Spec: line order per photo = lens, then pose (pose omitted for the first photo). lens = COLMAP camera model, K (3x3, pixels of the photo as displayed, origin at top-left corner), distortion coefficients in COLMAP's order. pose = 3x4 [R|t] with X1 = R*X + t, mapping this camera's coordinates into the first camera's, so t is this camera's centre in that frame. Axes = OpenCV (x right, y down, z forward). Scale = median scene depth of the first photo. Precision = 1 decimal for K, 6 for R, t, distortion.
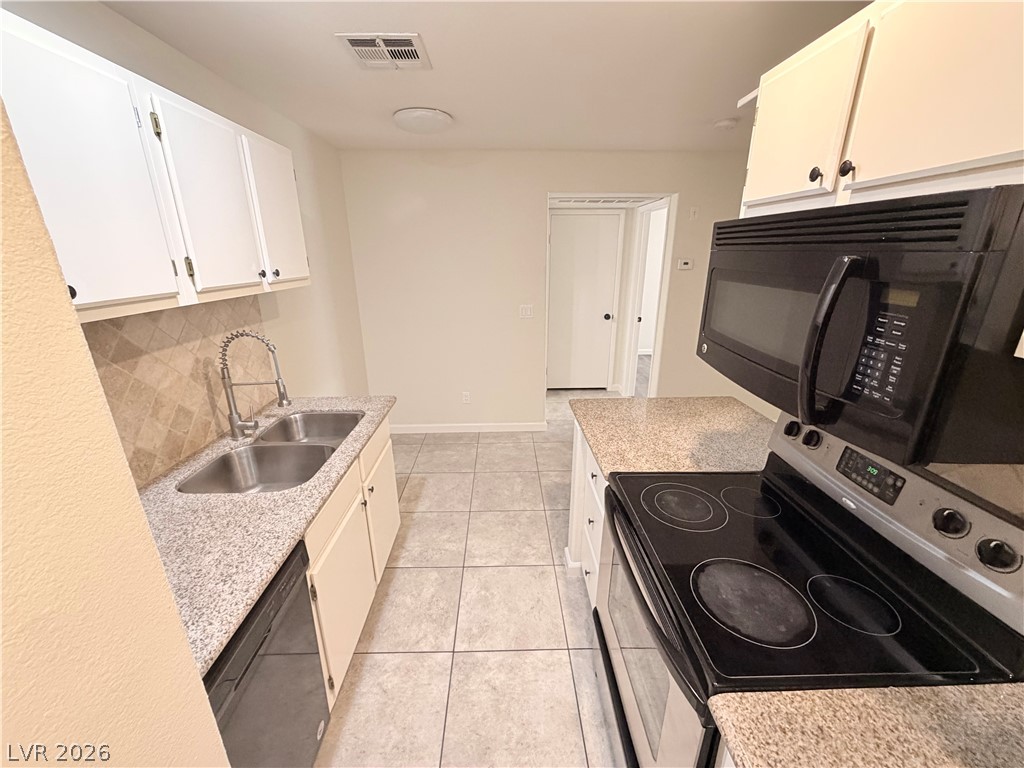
lens RADIAL K [[408.1, 0, 510.2], [0, 408.1, 385.3], [0, 0, 1]] dist [-0.000272, -0.000168]
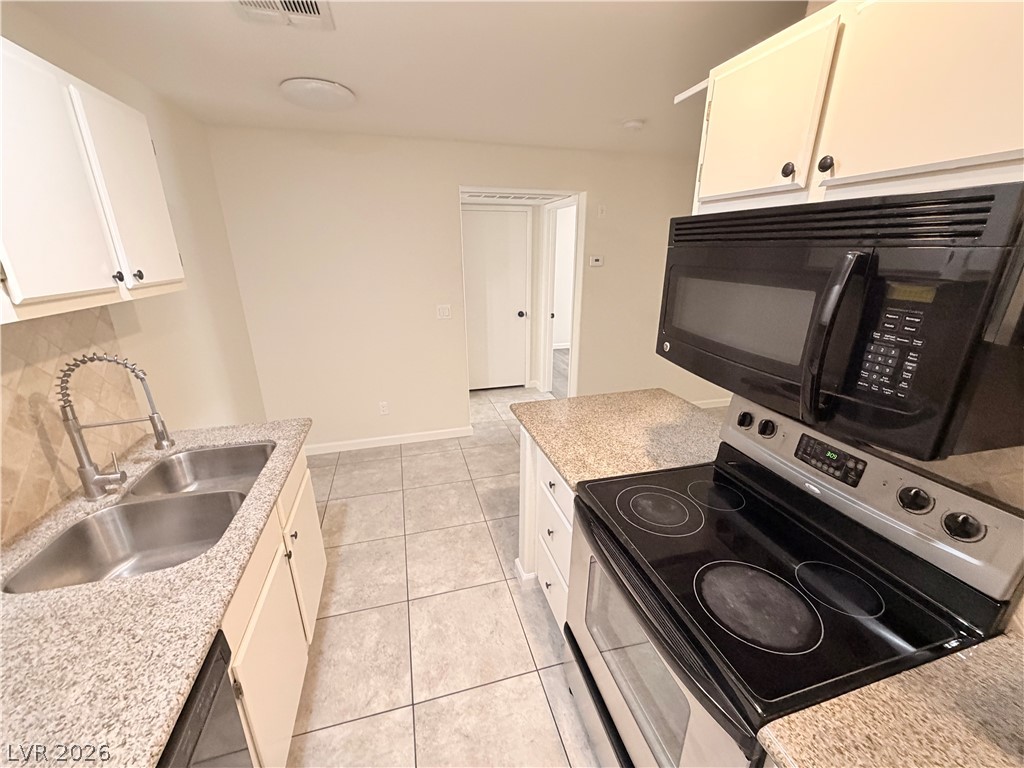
lens RADIAL K [[408.1, 0, 510.5], [0, 408.1, 385.3], [0, 0, 1]] dist [-0.000272, -0.000168]
pose [[0.969613, -0.075480, 0.232708, -0.110423], [0.074158, 0.997142, 0.014437, -0.035979], [-0.233133, 0.003259, 0.972439, 0.119189]]
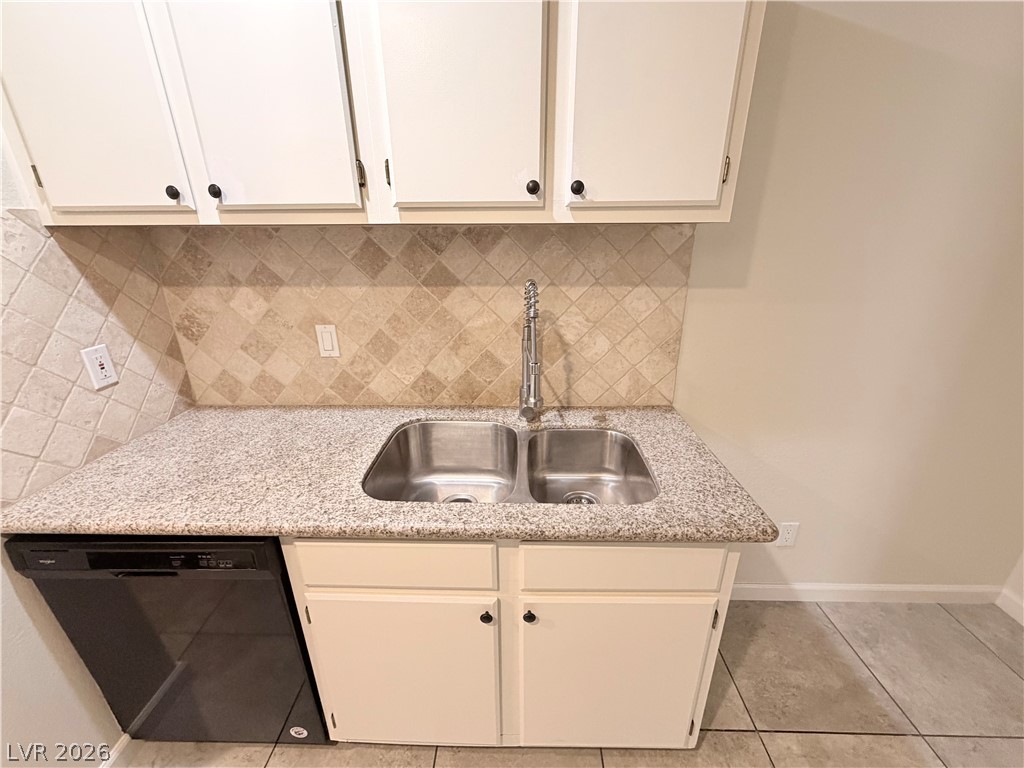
lens RADIAL K [[408.1, 0, 511.7], [0, 408.1, 383.2], [0, 0, 1]] dist [-0.000272, -0.000168]
pose [[-0.049128, 0.350845, -0.935144, 0.055205], [-0.304306, 0.886503, 0.348583, -0.236194], [0.951307, 0.301695, 0.063212, 1.103132]]
